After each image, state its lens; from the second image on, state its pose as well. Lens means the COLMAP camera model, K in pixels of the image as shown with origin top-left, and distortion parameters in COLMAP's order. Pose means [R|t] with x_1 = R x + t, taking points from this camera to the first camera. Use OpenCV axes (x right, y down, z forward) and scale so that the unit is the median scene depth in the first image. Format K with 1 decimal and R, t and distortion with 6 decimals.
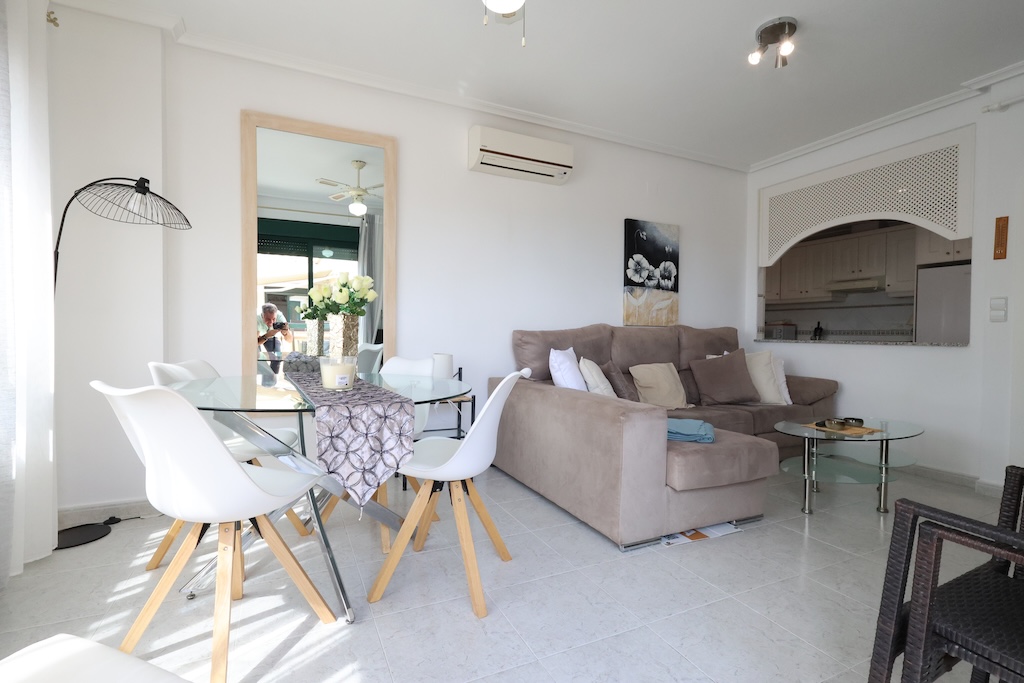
lens RADIAL K [[470.2, 0, 509.7], [0, 470.2, 342.6], [0, 0, 1]] dist [-0.007445, 0.001068]
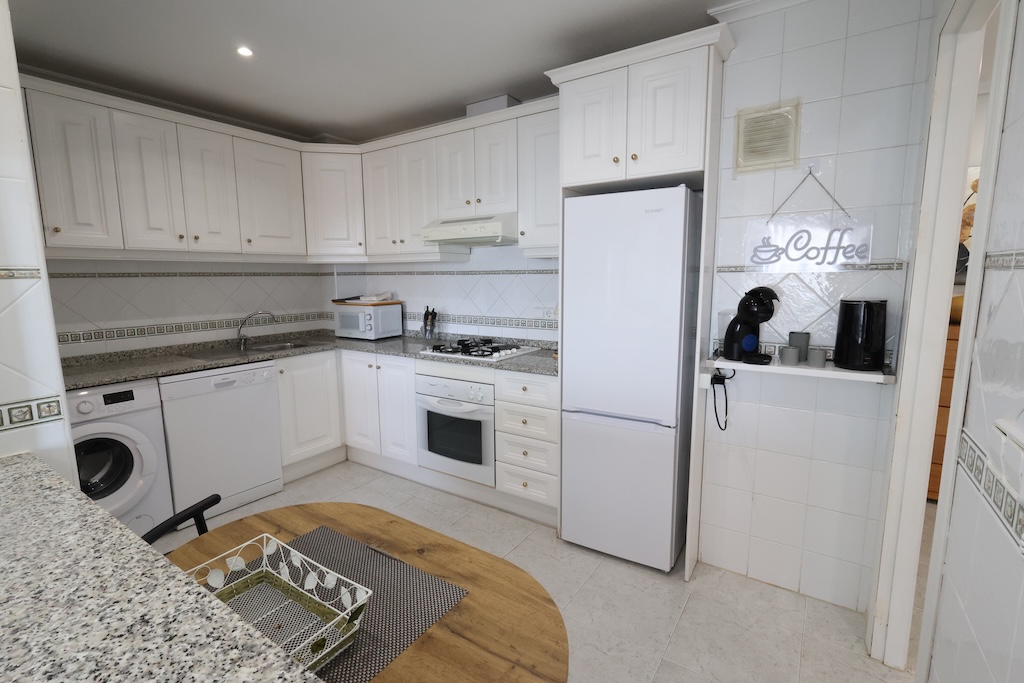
lens RADIAL K [[470.2, 0, 509.7], [0, 470.2, 342.6], [0, 0, 1]] dist [-0.007445, 0.001068]
pose [[0.858710, -0.091923, 0.504149, 0.733771], [0.027060, 0.990542, 0.134518, -0.102924], [-0.511746, -0.101870, 0.853076, 0.785878]]
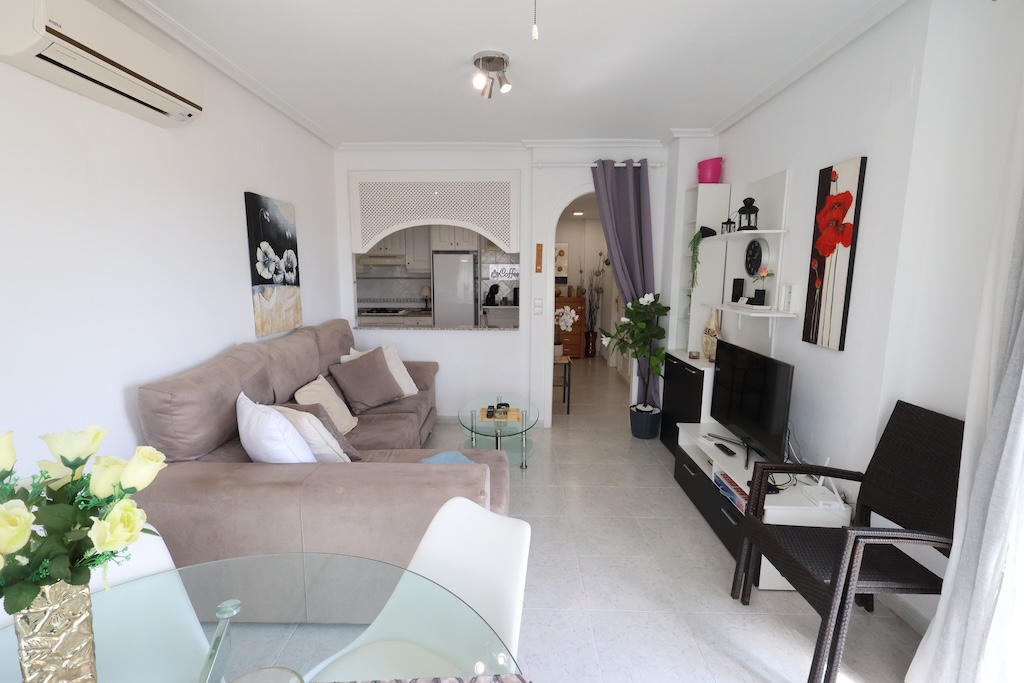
lens RADIAL K [[470.2, 0, 509.7], [0, 470.2, 342.6], [0, 0, 1]] dist [-0.007445, 0.001068]
pose [[0.441138, -0.142900, 0.885989, -0.245285], [0.017590, 0.988429, 0.150664, -0.132113], [-0.897267, -0.050879, 0.438547, 0.296792]]
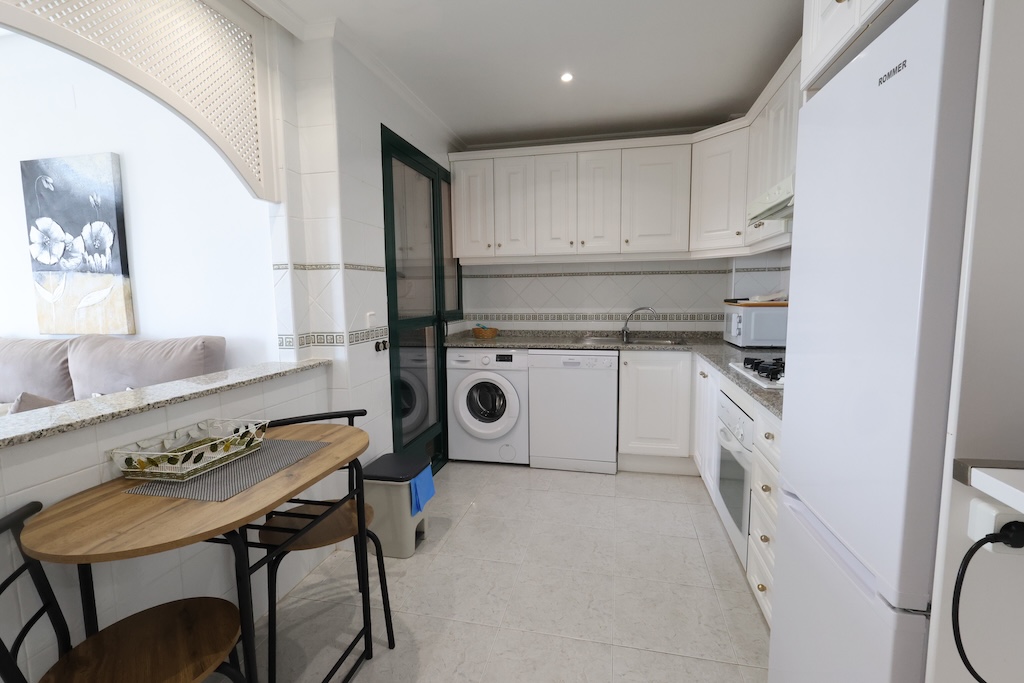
lens RADIAL K [[474.2, 0, 512.0], [0, 474.2, 341.5], [0, 0, 1]] dist [0.001842, 0.000622]
pose [[0.789744, 0.043063, -0.611924, 1.118823], [0.010938, 0.996386, 0.084236, -0.072544], [0.613340, -0.073218, 0.786418, 0.864208]]
